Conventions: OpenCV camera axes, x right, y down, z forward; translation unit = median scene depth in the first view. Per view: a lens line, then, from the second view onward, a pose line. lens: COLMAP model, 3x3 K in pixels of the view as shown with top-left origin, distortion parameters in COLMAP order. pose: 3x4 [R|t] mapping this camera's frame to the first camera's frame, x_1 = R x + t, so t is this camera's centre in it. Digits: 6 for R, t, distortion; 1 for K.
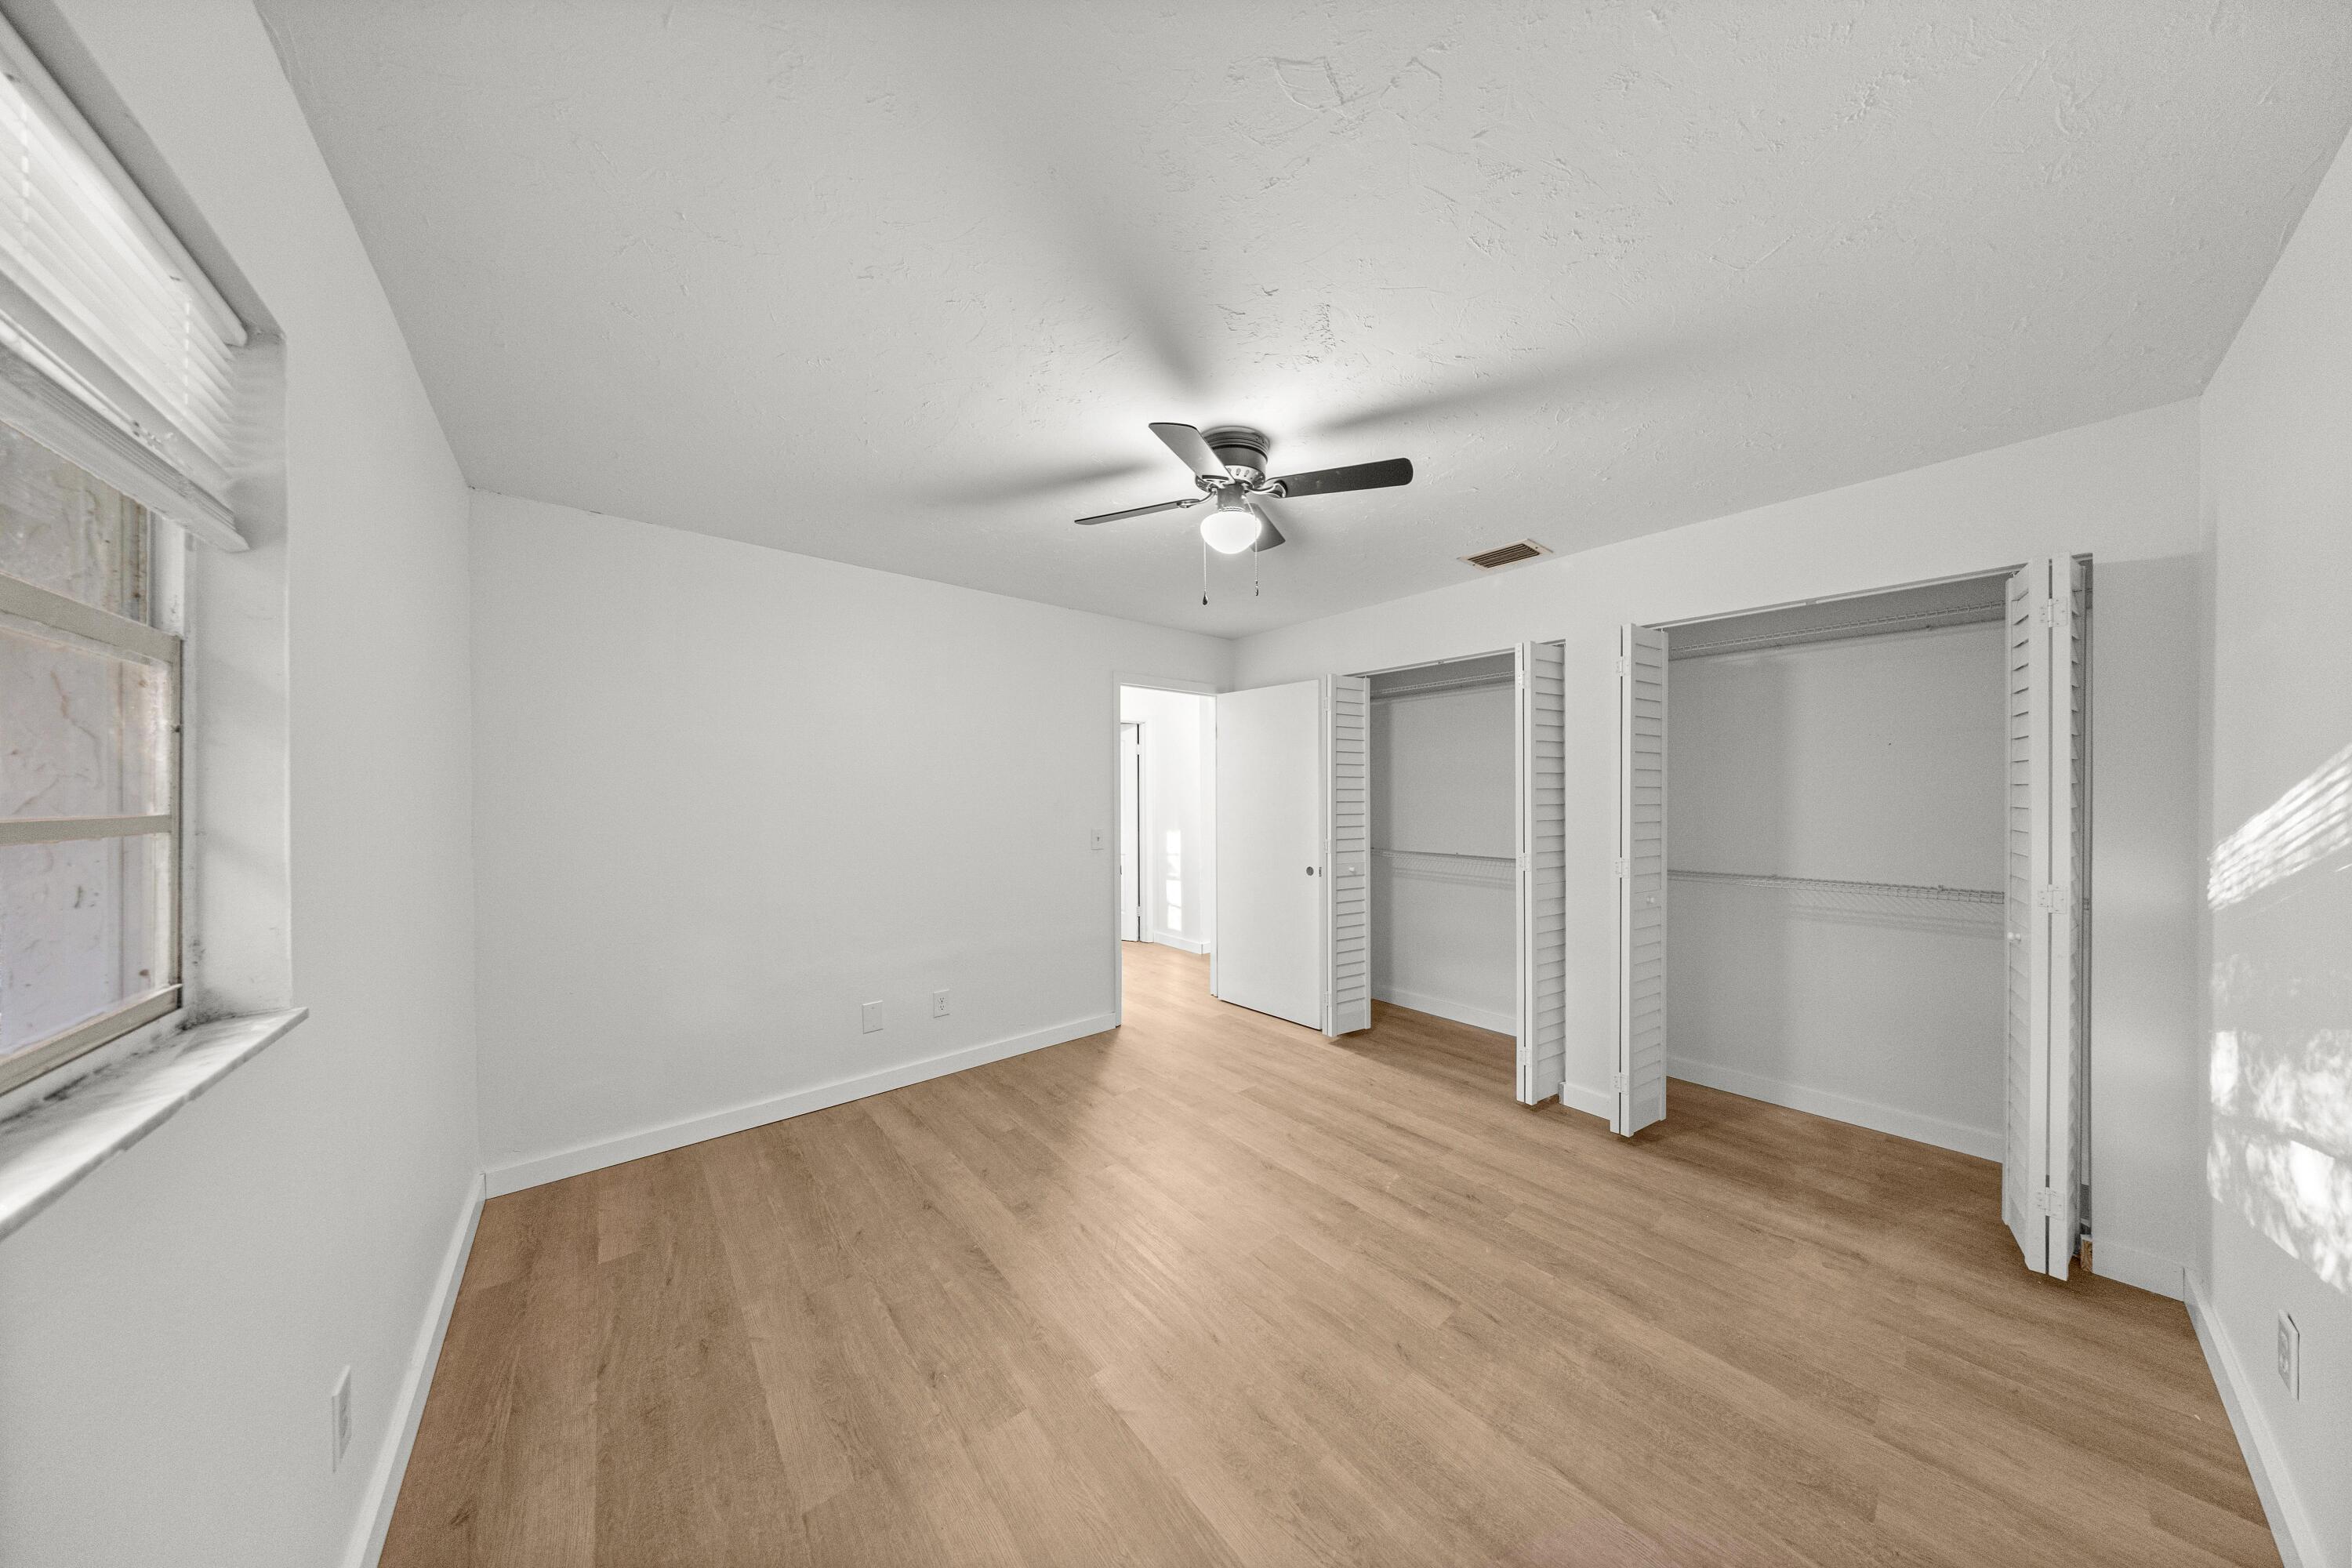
lens RADIAL K [[693.2, 0, 1178.1], [0, 693.2, 781.9], [0, 0, 1]] dist [0.000236, -0.000038]
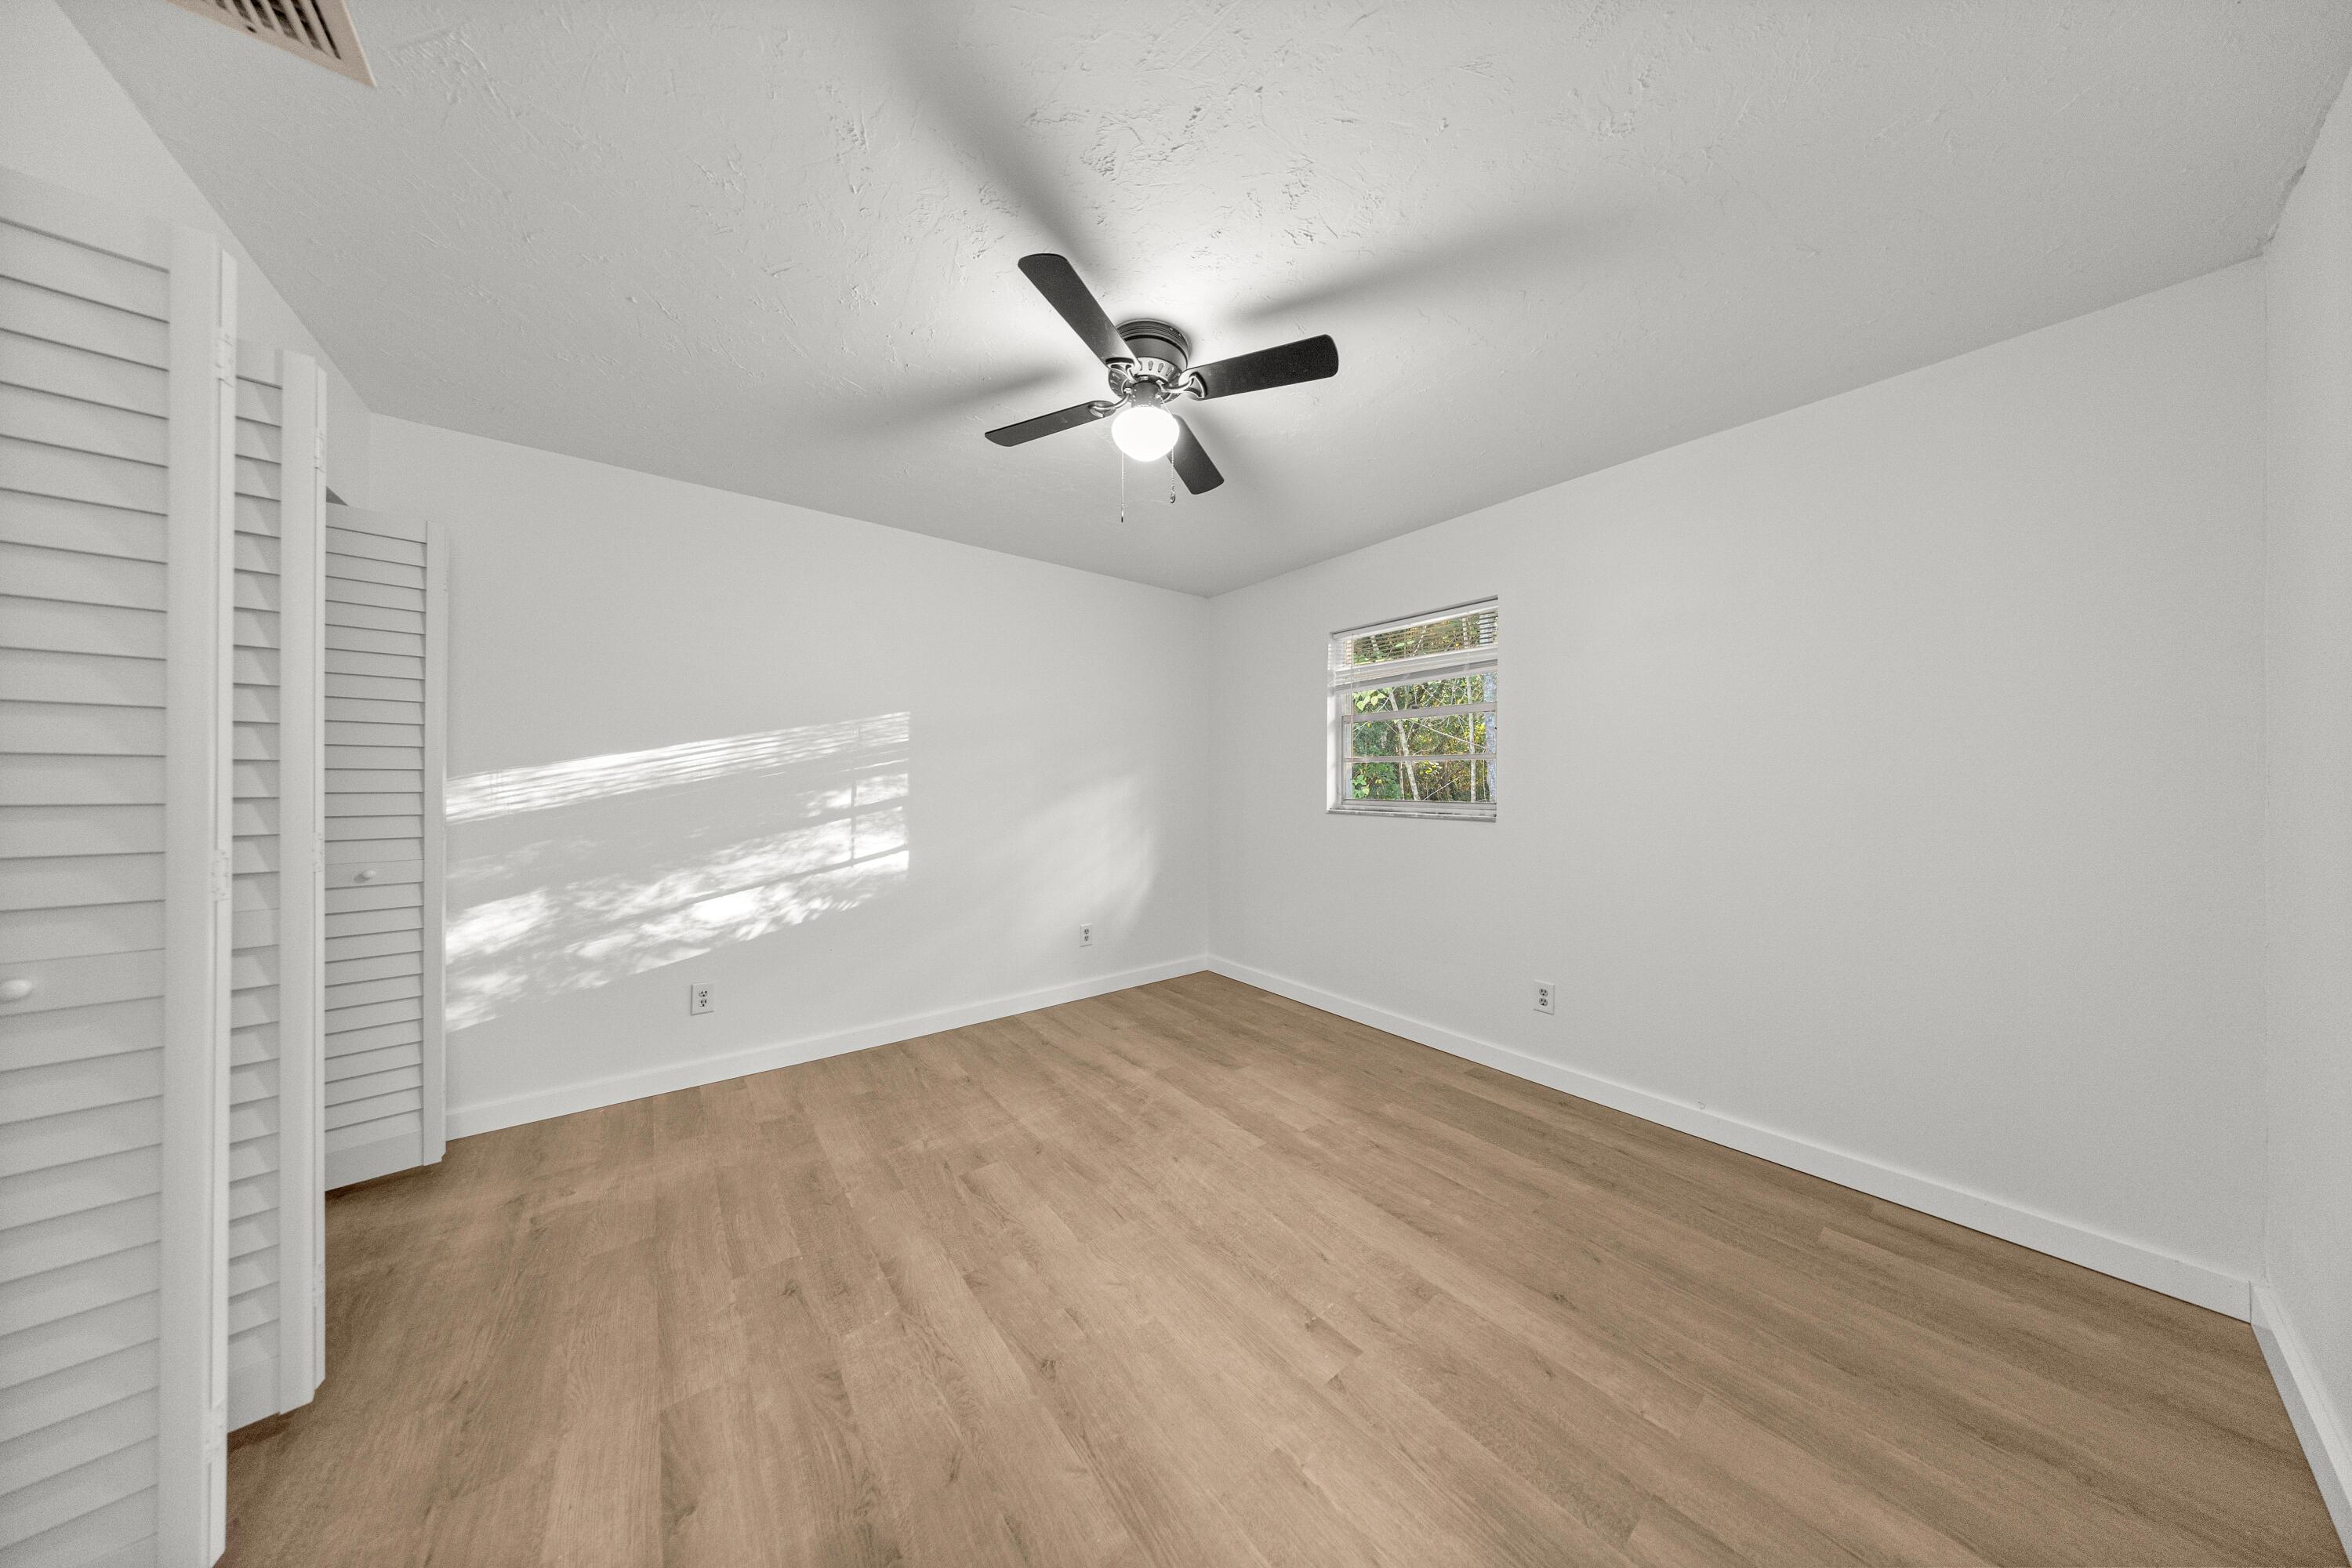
lens RADIAL K [[693.2, 0, 1178.1], [0, 693.2, 781.9], [0, 0, 1]] dist [0.000236, -0.000038]
pose [[-0.999483, 0.001877, 0.032085, 0.006461], [0.001400, 0.999888, -0.014882, 0.111712], [-0.032109, -0.014830, -0.999374, 2.063373]]
